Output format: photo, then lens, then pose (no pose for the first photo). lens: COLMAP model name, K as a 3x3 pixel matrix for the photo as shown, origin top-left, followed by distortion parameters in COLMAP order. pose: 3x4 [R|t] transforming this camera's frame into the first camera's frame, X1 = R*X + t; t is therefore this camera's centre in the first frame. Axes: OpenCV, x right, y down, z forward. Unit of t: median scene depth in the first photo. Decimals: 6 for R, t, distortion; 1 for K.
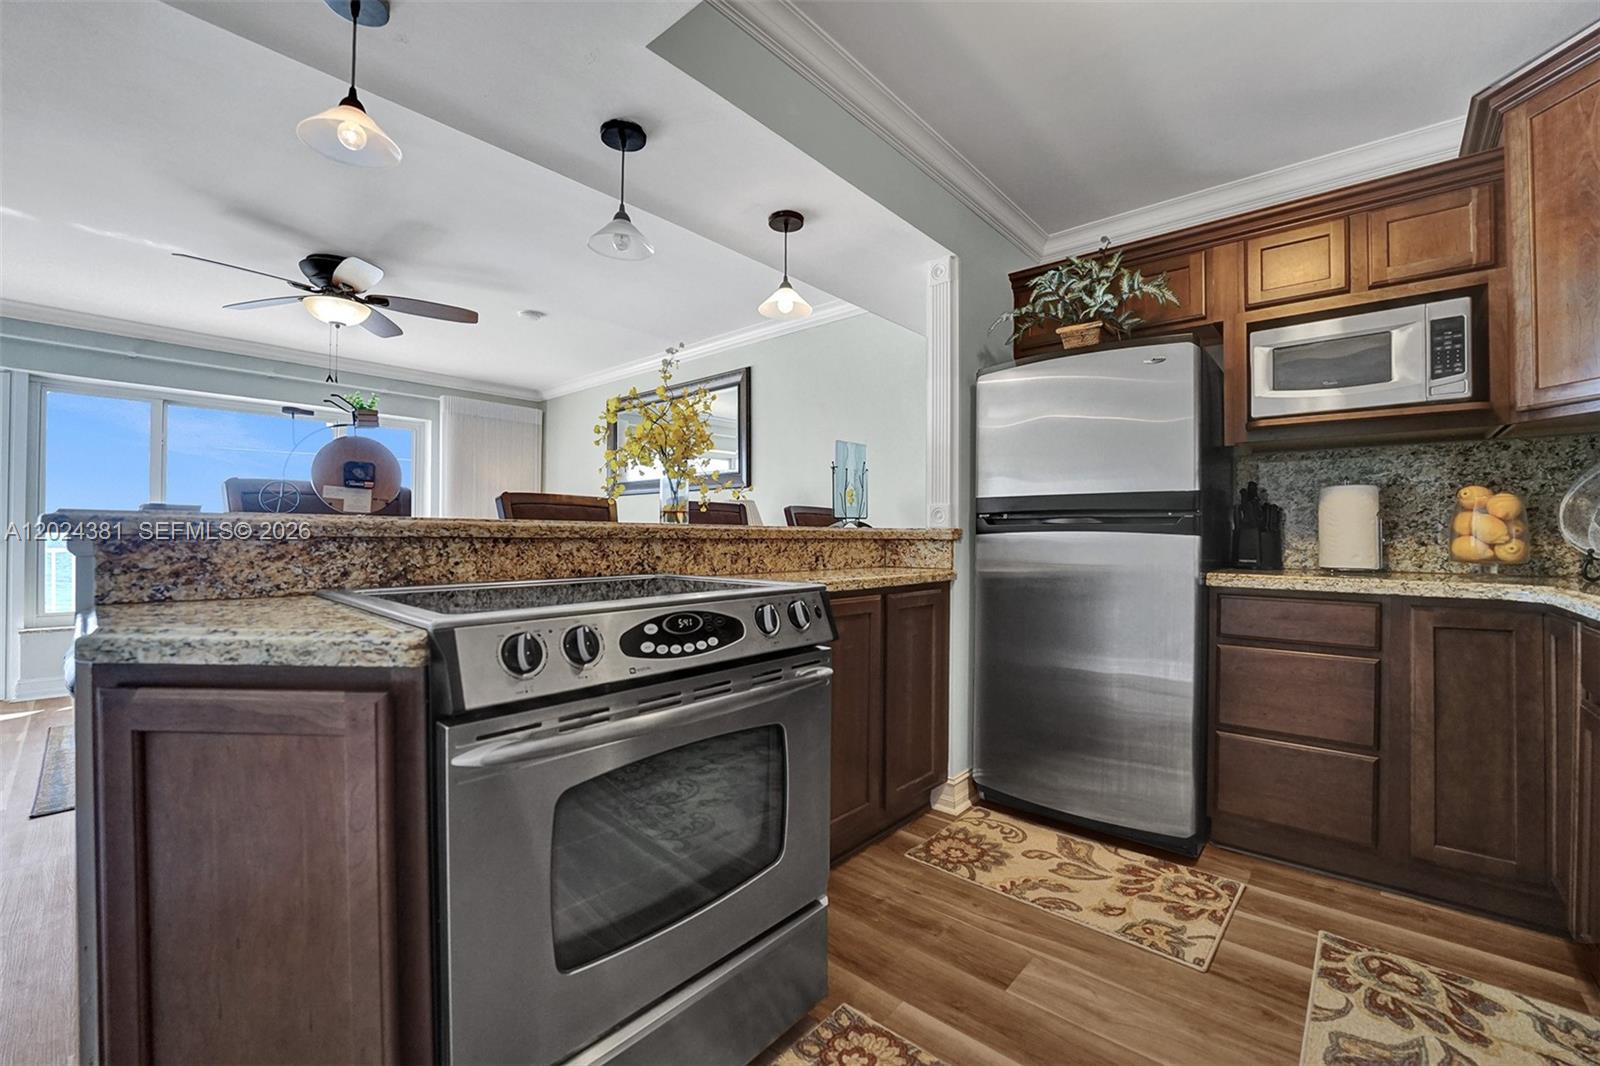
lens RADIAL K [[651.5, 0, 816.4], [0, 651.5, 534.4], [0, 0, 1]] dist [-0.028195, 0.000401]
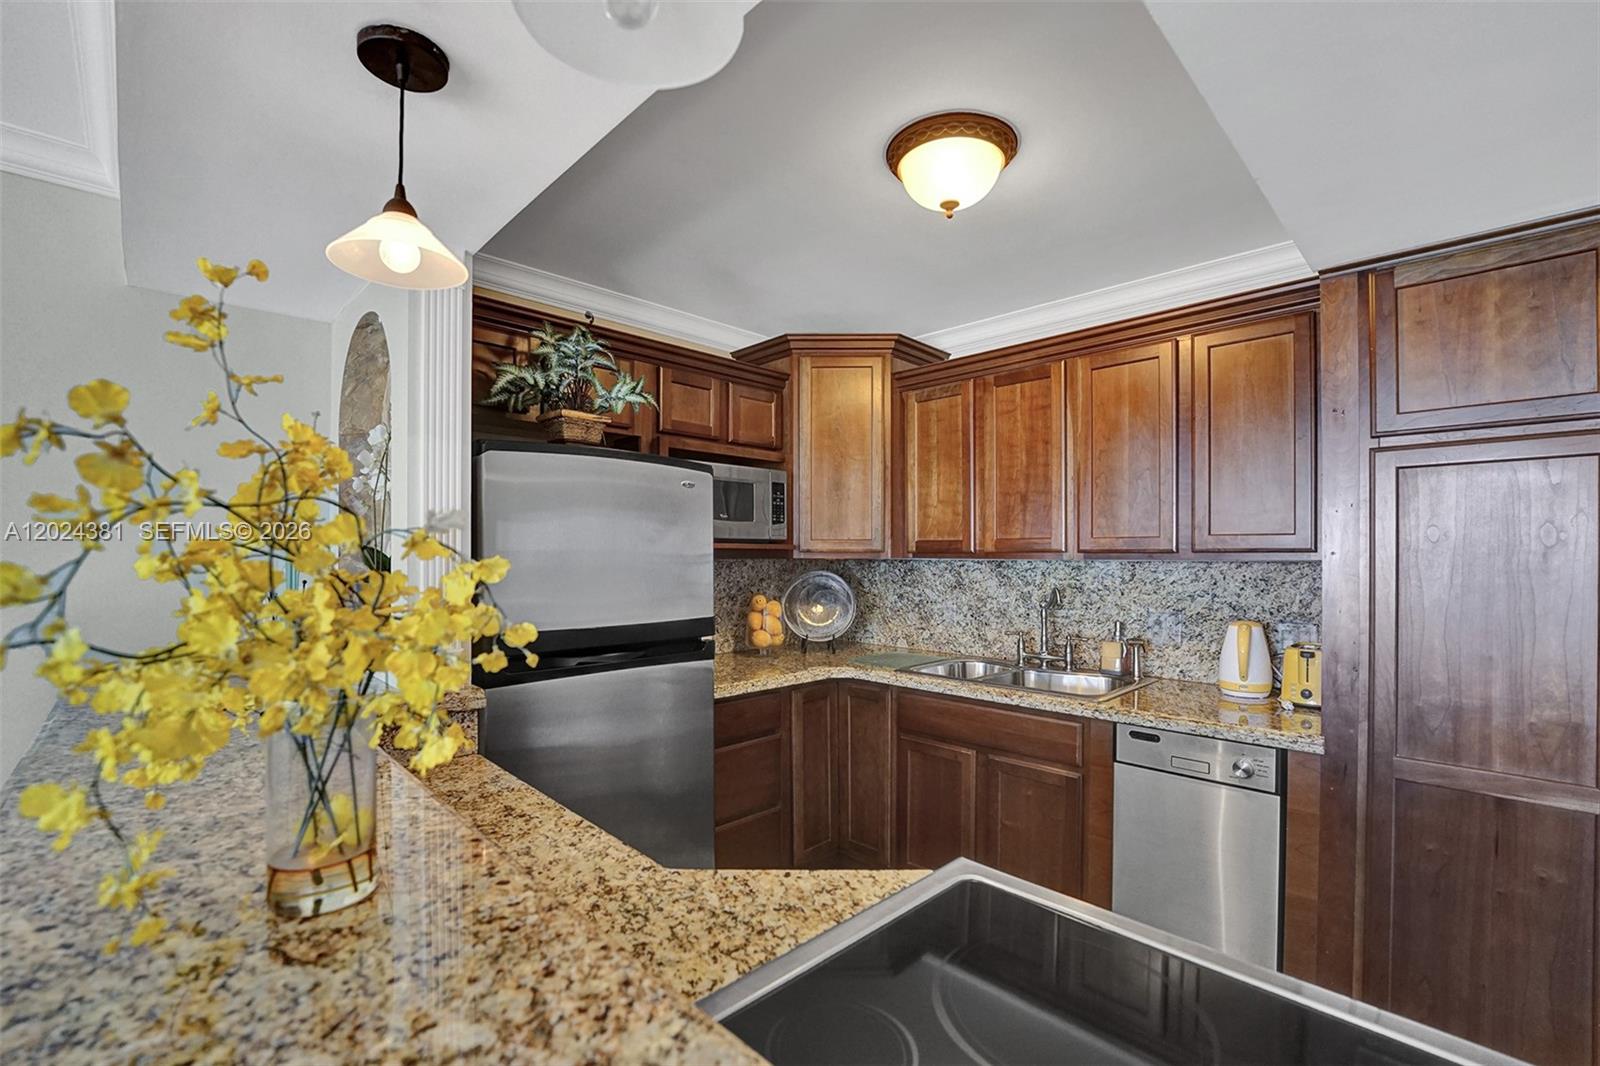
lens RADIAL K [[683.5, 0, 790.2], [0, 683.5, 537.1], [0, 0, 1]] dist [-0.020565, 0.000988]
pose [[0.089904, 0.017880, 0.995790, -0.534847], [-0.003715, 0.999838, -0.017617, -0.191451], [-0.995944, -0.002116, 0.089955, 0.831099]]
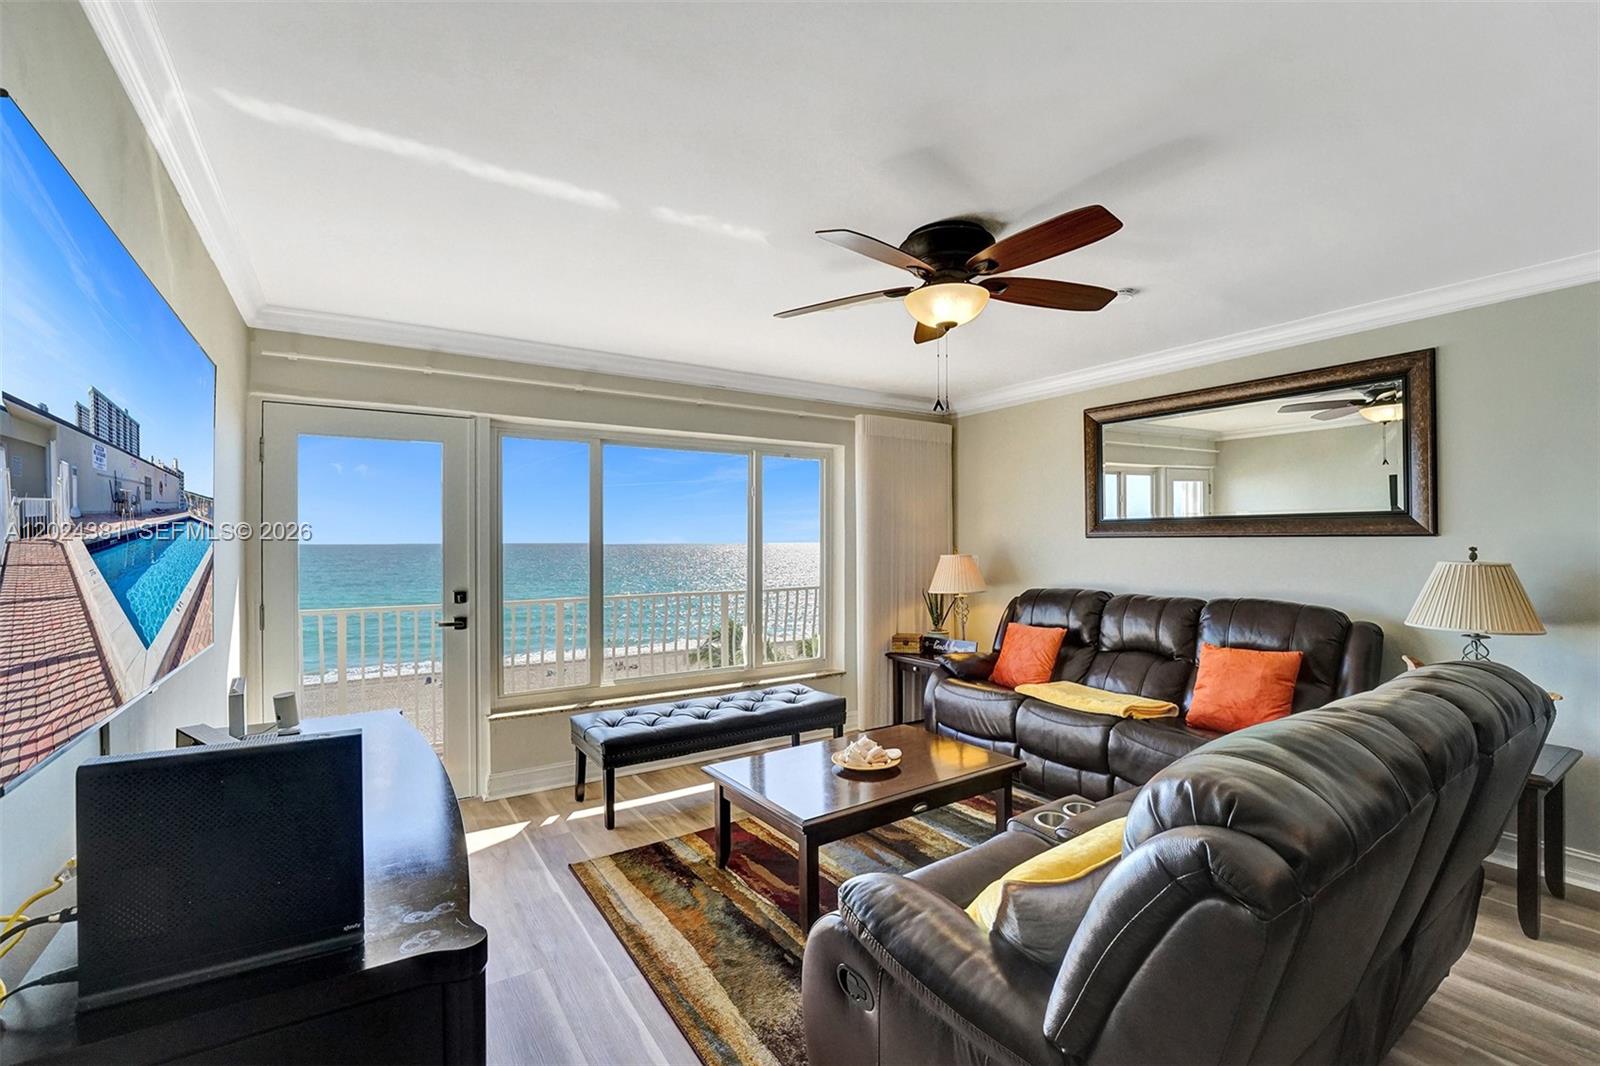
lens RADIAL K [[683.5, 0, 790.2], [0, 683.5, 537.1], [0, 0, 1]] dist [-0.020565, 0.000988]
pose [[0.959746, -0.012459, -0.280595, -1.222118], [0.011332, 0.999920, -0.005641, -0.167232], [0.280642, 0.002234, 0.959810, 0.430104]]
